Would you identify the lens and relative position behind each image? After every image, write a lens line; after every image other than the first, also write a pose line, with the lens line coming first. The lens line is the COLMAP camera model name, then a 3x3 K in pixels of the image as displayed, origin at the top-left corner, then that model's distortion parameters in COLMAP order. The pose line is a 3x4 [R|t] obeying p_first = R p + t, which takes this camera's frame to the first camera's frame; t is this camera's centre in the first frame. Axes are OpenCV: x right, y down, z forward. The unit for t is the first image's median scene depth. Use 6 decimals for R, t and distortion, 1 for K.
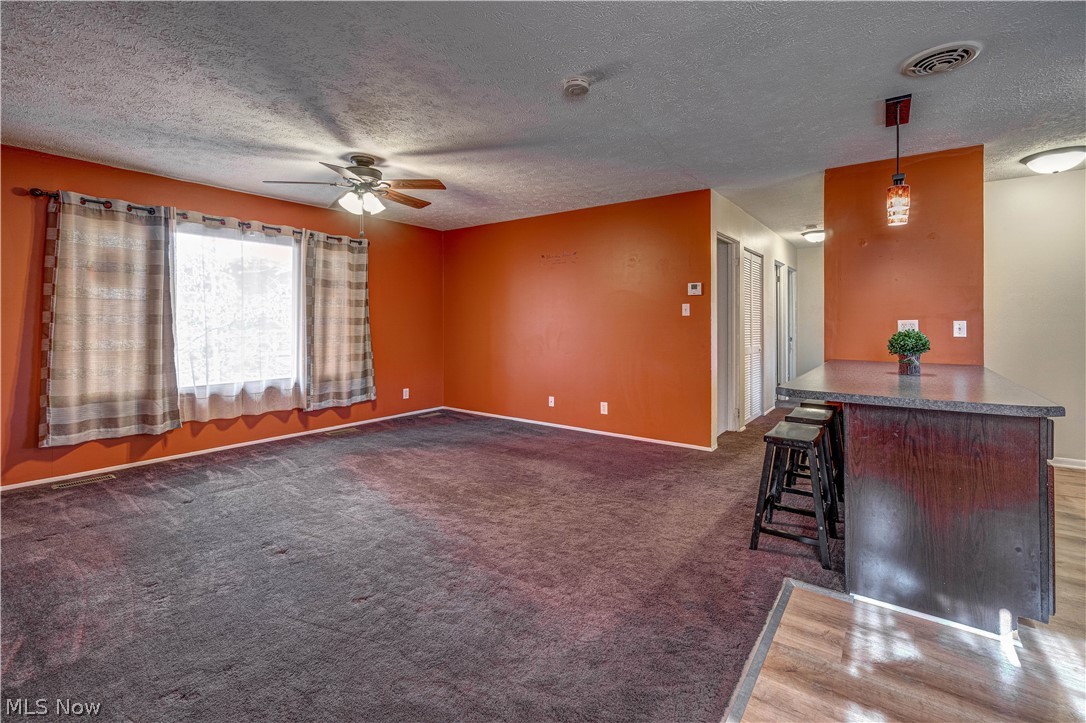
lens RADIAL K [[468.9, 0, 571.6], [0, 468.9, 322.0], [0, 0, 1]] dist [-0.000881, -0.000102]
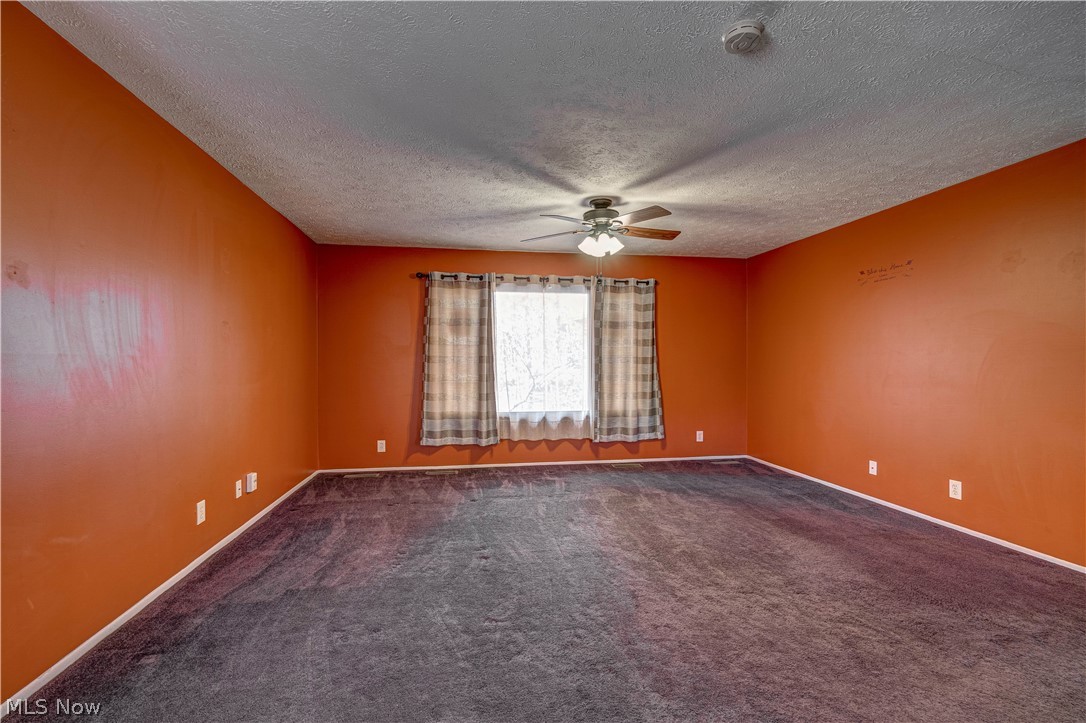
lens RADIAL K [[491.8, 0, 593.8], [0, 491.8, 366.1], [0, 0, 1]] dist [0.000942, -0.000050]
pose [[0.711350, 0.004380, -0.702824, 0.307720], [0.002569, 0.999958, 0.008832, 0.001777], [0.702833, -0.008089, 0.711309, 0.227613]]
